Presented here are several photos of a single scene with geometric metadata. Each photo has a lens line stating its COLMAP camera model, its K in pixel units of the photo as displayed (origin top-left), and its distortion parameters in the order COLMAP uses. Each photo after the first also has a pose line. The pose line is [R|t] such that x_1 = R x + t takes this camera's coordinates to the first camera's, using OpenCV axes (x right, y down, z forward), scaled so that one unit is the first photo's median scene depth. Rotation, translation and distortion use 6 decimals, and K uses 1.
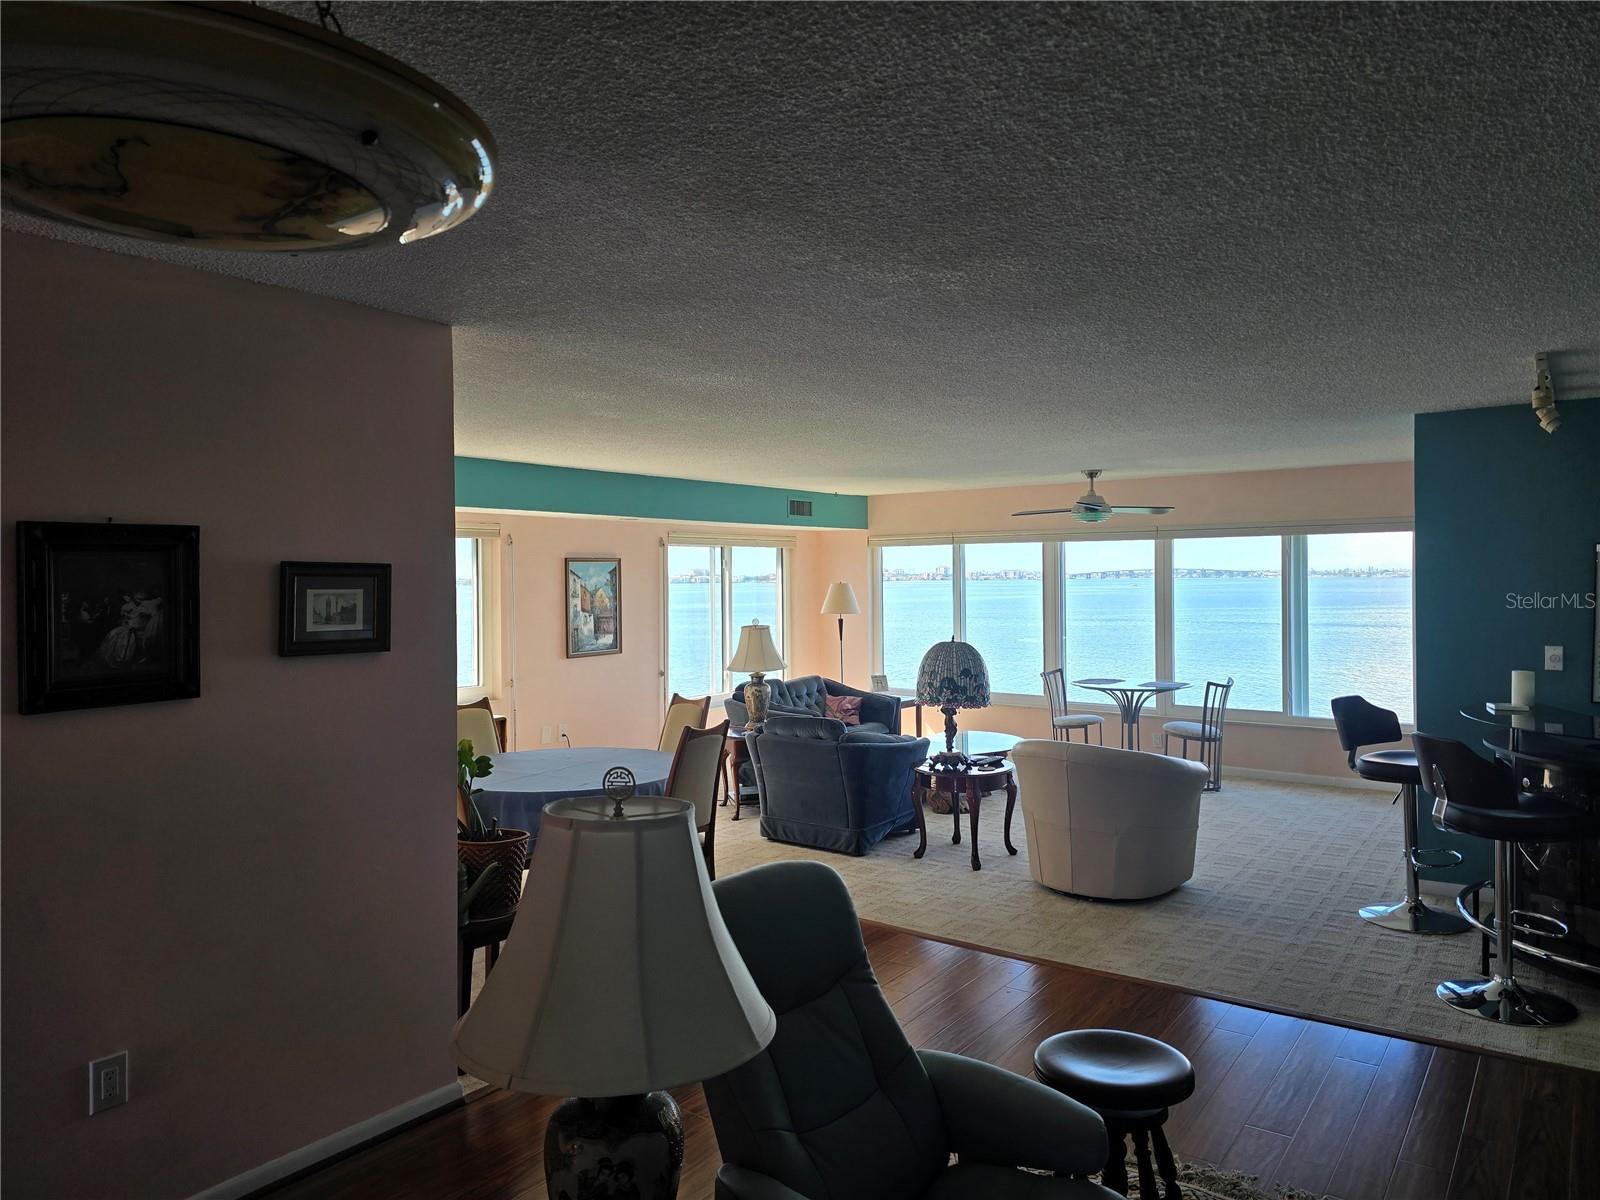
lens RADIAL K [[1088.0, 0, 805.0], [0, 1088.0, 588.4], [0, 0, 1]] dist [0.063272, -0.058642]
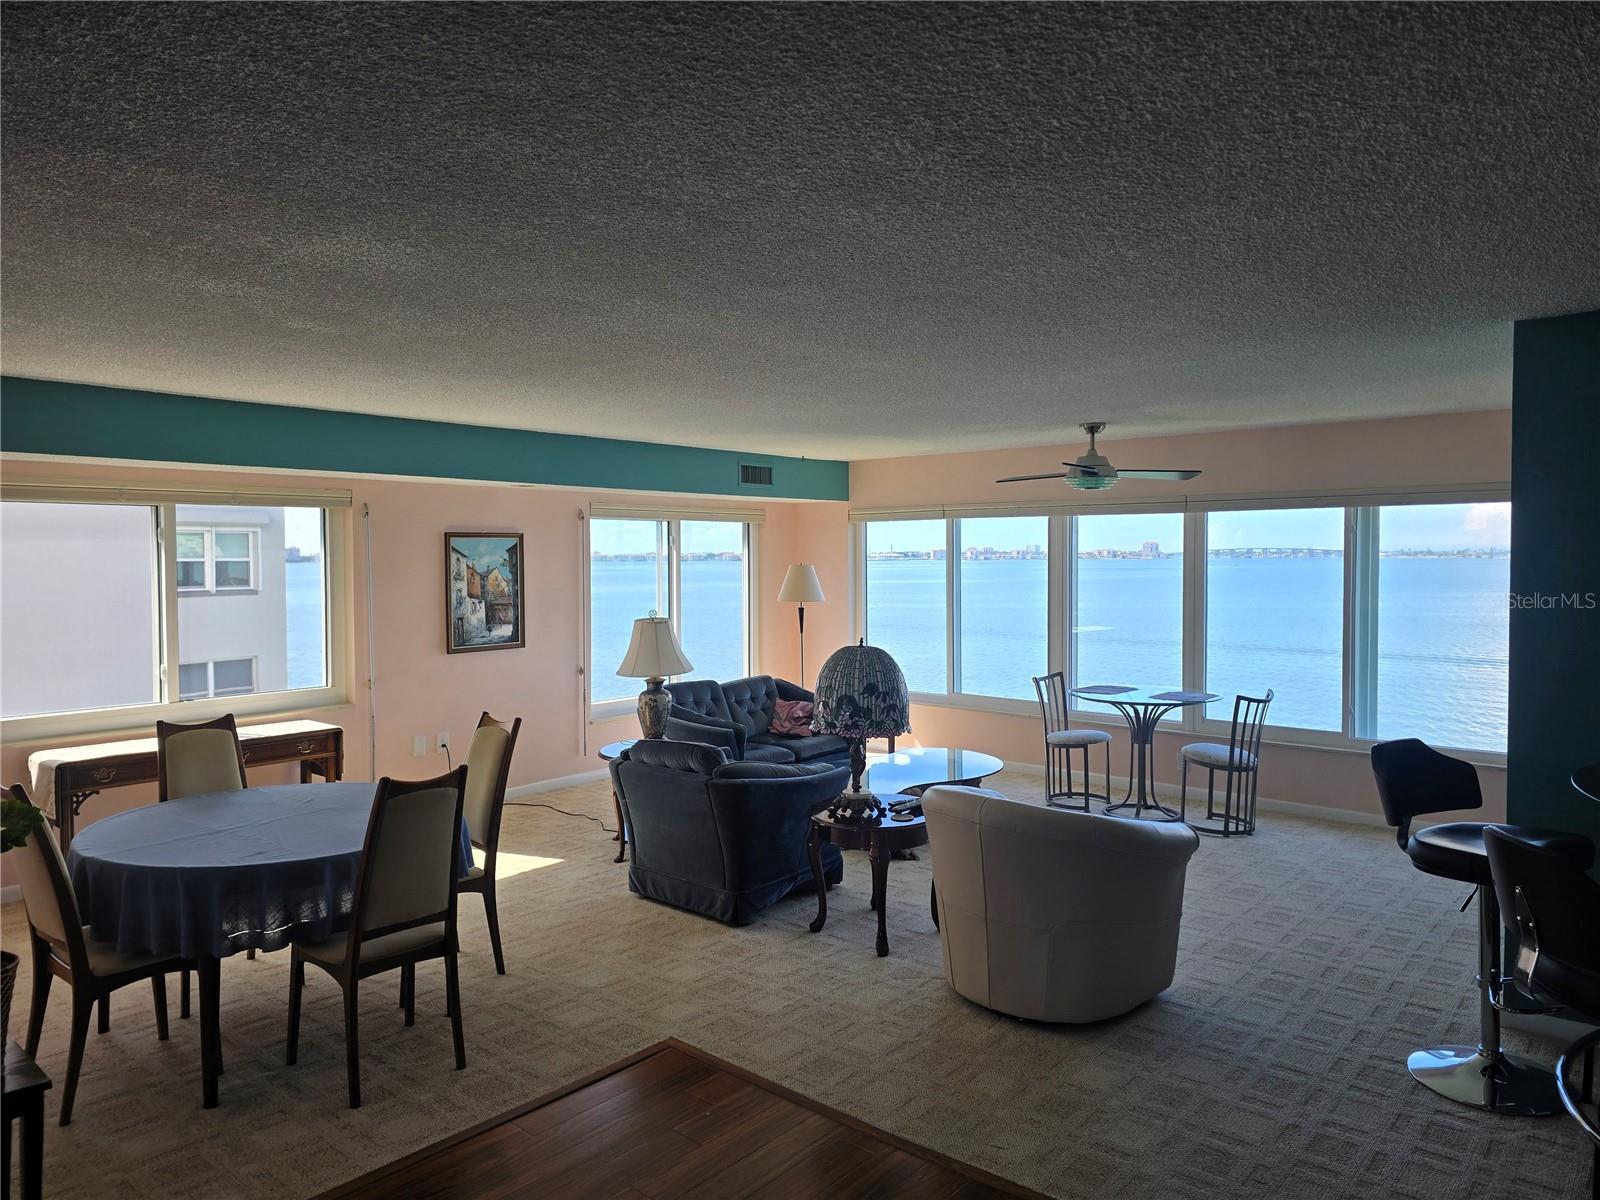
lens RADIAL K [[1088.0, 0, 803.6], [0, 1088.0, 596.1], [0, 0, 1]] dist [0.063272, -0.058642]
pose [[0.996505, 0.008195, -0.083131, 0.120470], [-0.005931, 0.999606, 0.027438, -0.004243], [0.083323, -0.026849, 0.996161, 0.194826]]
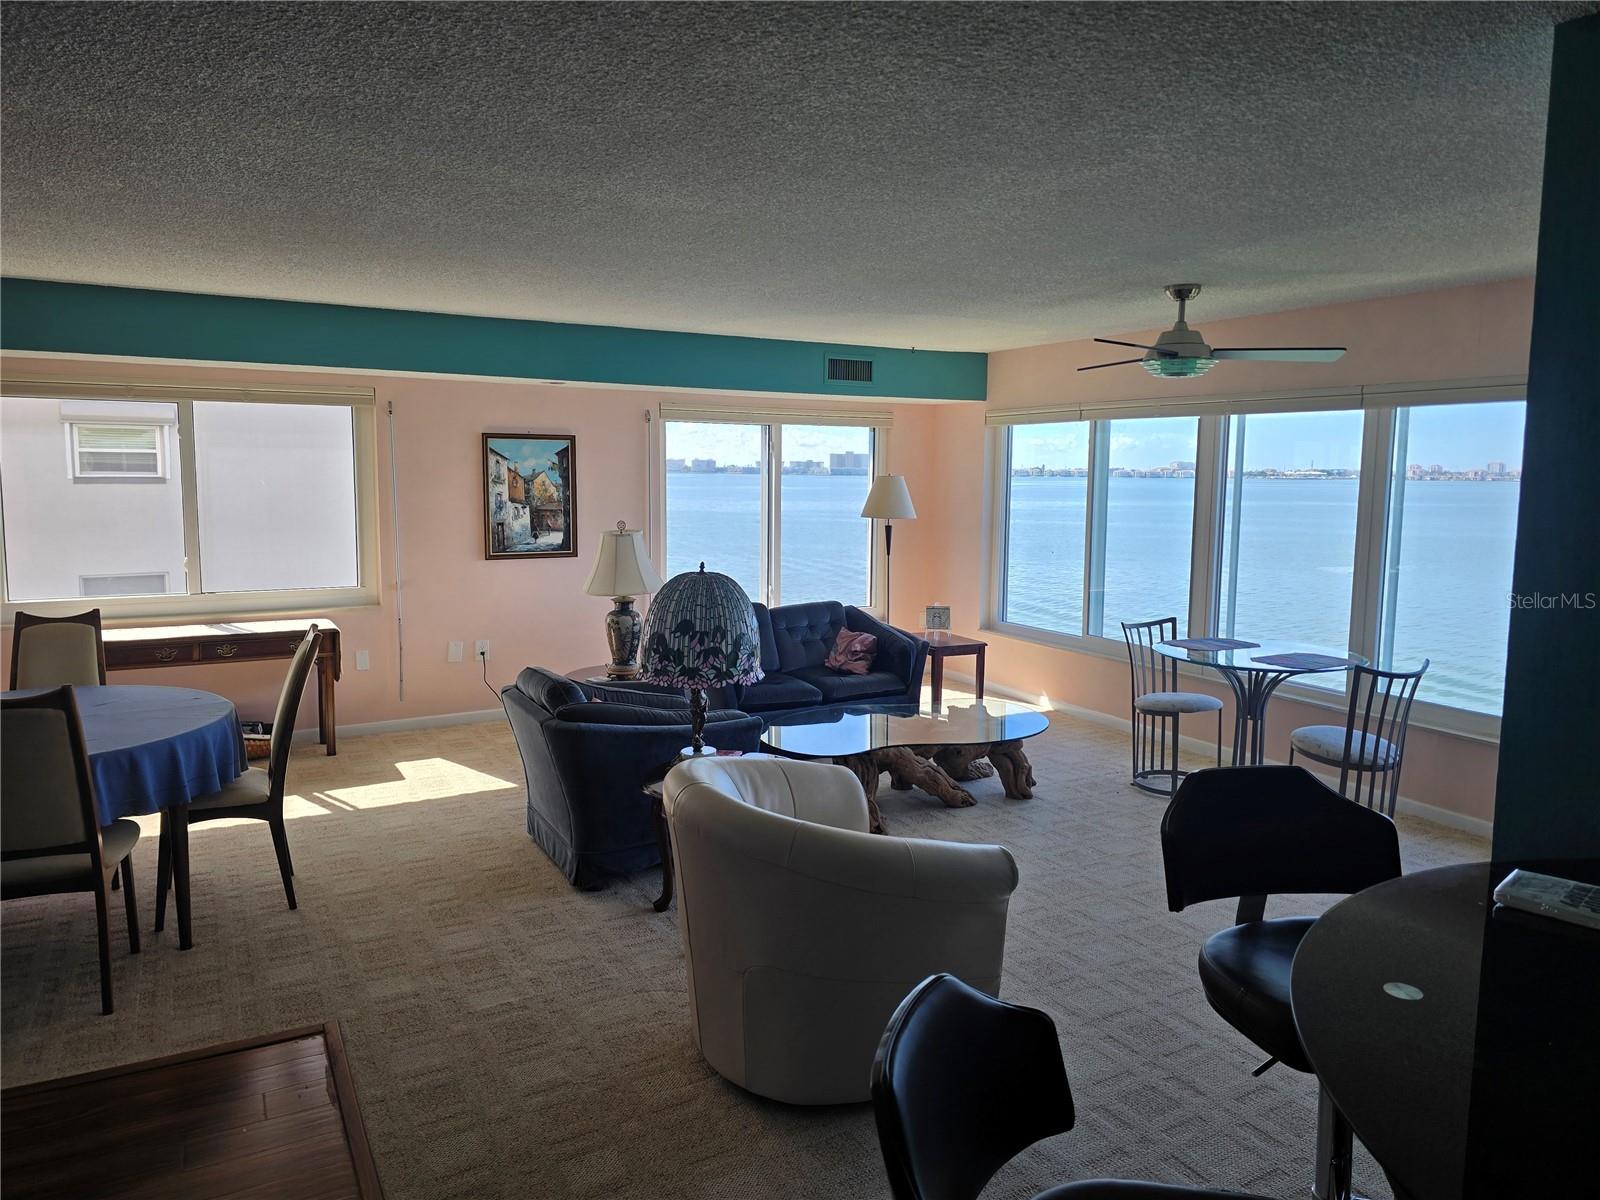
lens RADIAL K [[1088.0, 0, 803.1], [0, 1088.0, 594.2], [0, 0, 1]] dist [0.063272, -0.058642]
pose [[0.906111, 0.067634, -0.417598, 0.330748], [-0.024269, 0.993822, 0.108300, -0.003610], [0.422343, -0.087998, 0.902155, 0.371485]]
